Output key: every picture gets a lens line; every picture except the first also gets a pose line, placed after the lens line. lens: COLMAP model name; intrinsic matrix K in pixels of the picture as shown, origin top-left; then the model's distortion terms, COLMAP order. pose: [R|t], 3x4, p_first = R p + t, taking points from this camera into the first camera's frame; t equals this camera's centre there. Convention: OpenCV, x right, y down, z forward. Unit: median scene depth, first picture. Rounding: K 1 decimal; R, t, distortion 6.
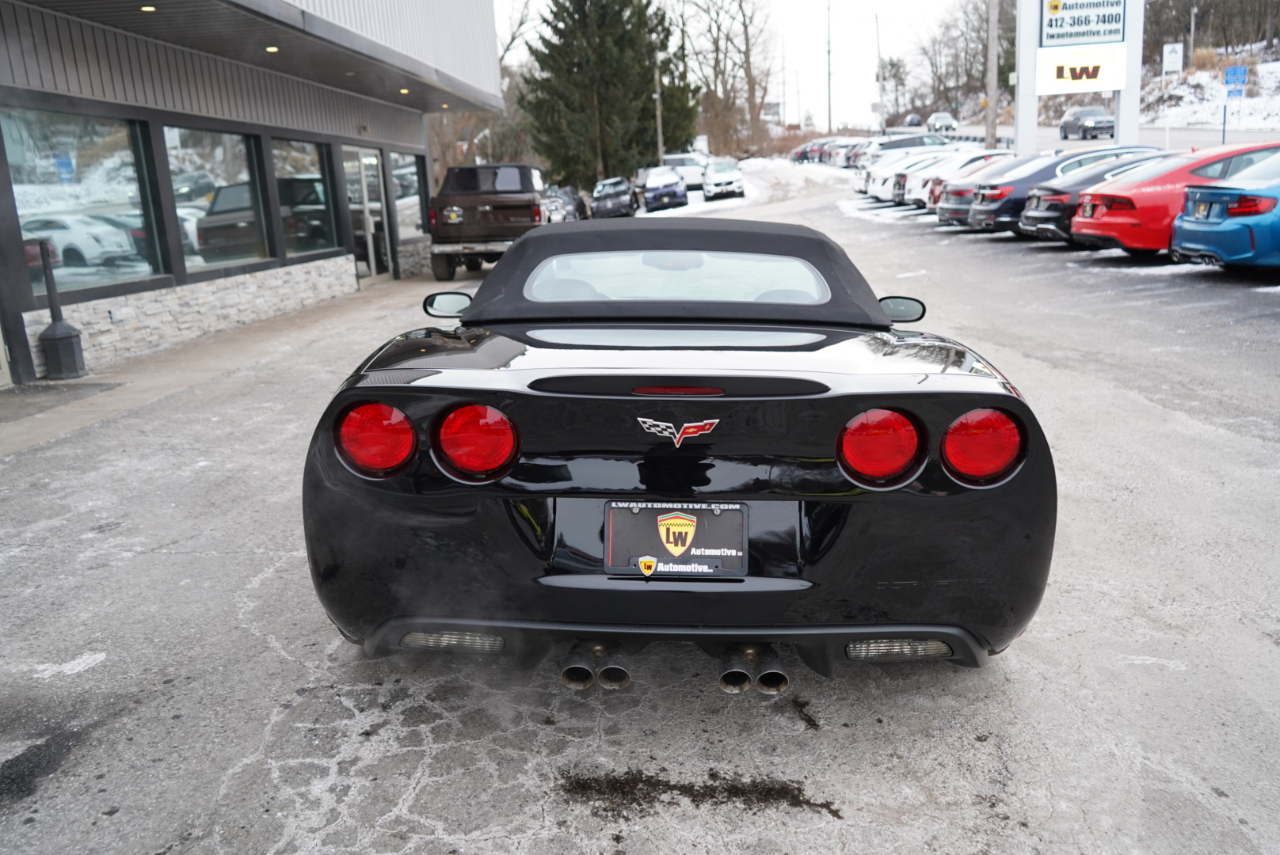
lens RADIAL K [[1034.4, 0, 644.9], [0, 1034.4, 426.1], [0, 0, 1]] dist [-0.001287, 0.006323]
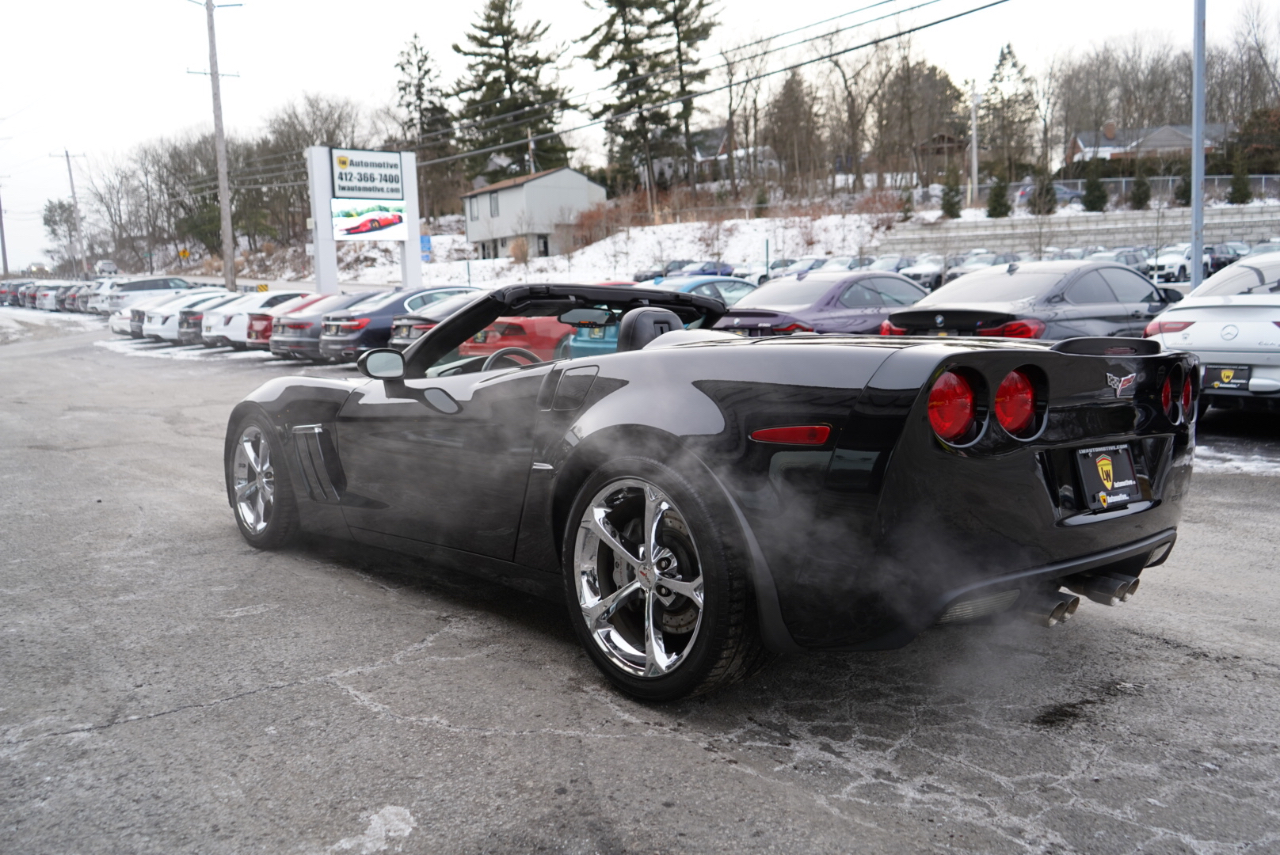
lens RADIAL K [[1039.2, 0, 641.3], [0, 1039.2, 423.7], [0, 0, 1]] dist [-0.006802, 0.001042]
pose [[0.728035, -0.045911, 0.684001, -0.174429], [0.147494, 0.984879, -0.090882, 0.011356], [-0.669486, 0.167051, 0.723797, 0.068306]]
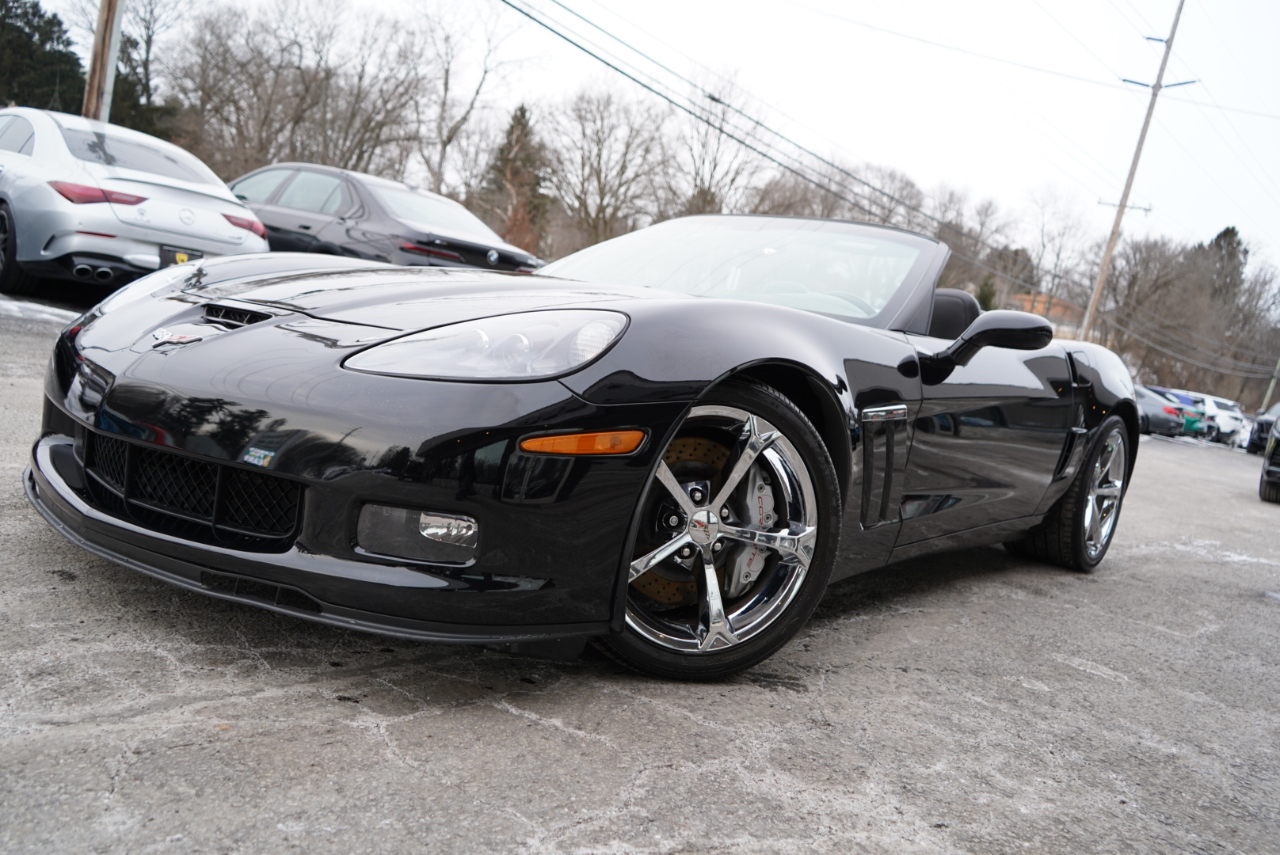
lens RADIAL K [[1036.7, 0, 639.8], [0, 1036.7, 424.0], [0, 0, 1]] dist [-0.005923, 0.003837]
pose [[-0.800803, -0.163951, 0.576050, -0.111201], [-0.010785, 0.965595, 0.259827, -0.065360], [-0.598830, 0.201858, -0.775020, 0.479610]]
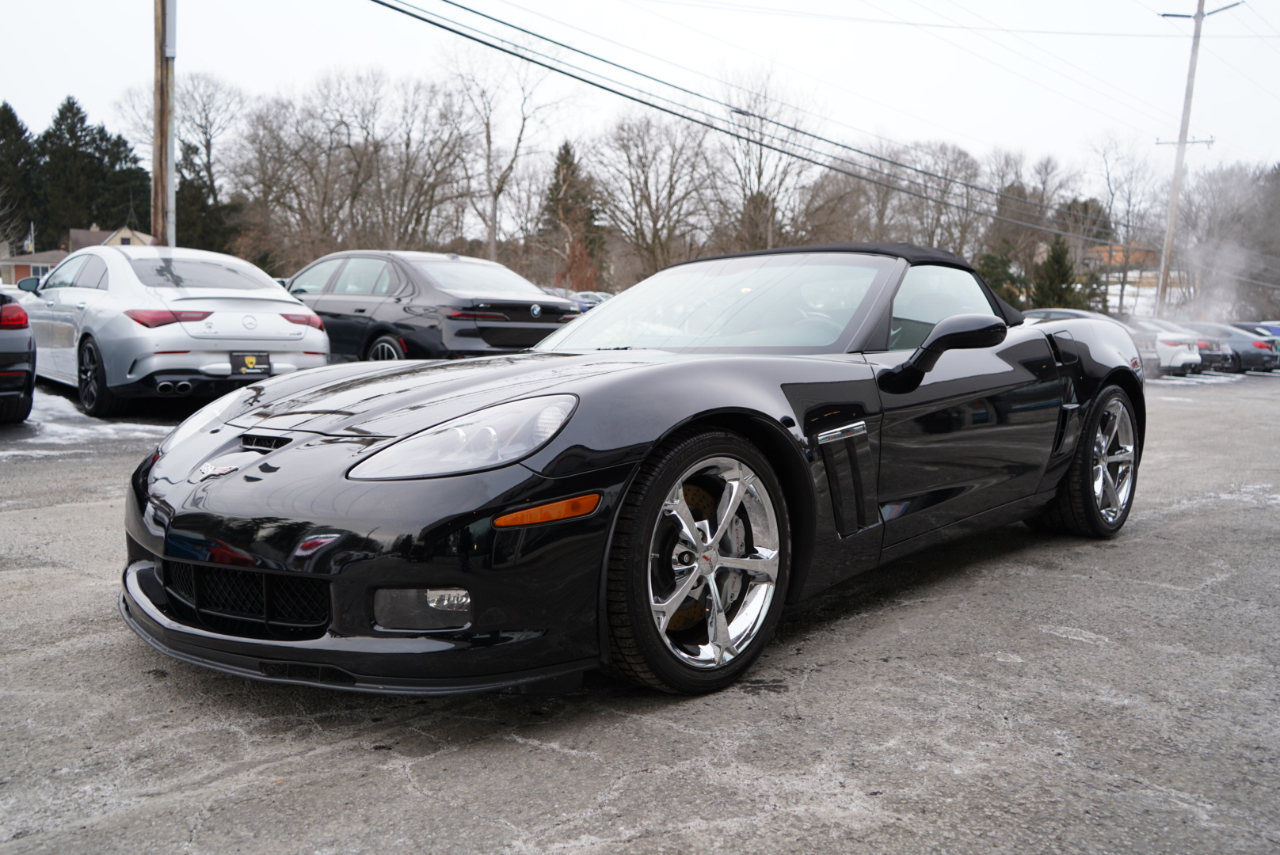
lens RADIAL K [[1036.7, 0, 639.8], [0, 1036.7, 424.0], [0, 0, 1]] dist [-0.005923, 0.003837]
pose [[-0.762656, -0.036502, 0.645774, -0.138680], [0.154746, 0.959114, 0.236968, -0.075116], [-0.628021, 0.280656, -0.725825, 0.483398]]
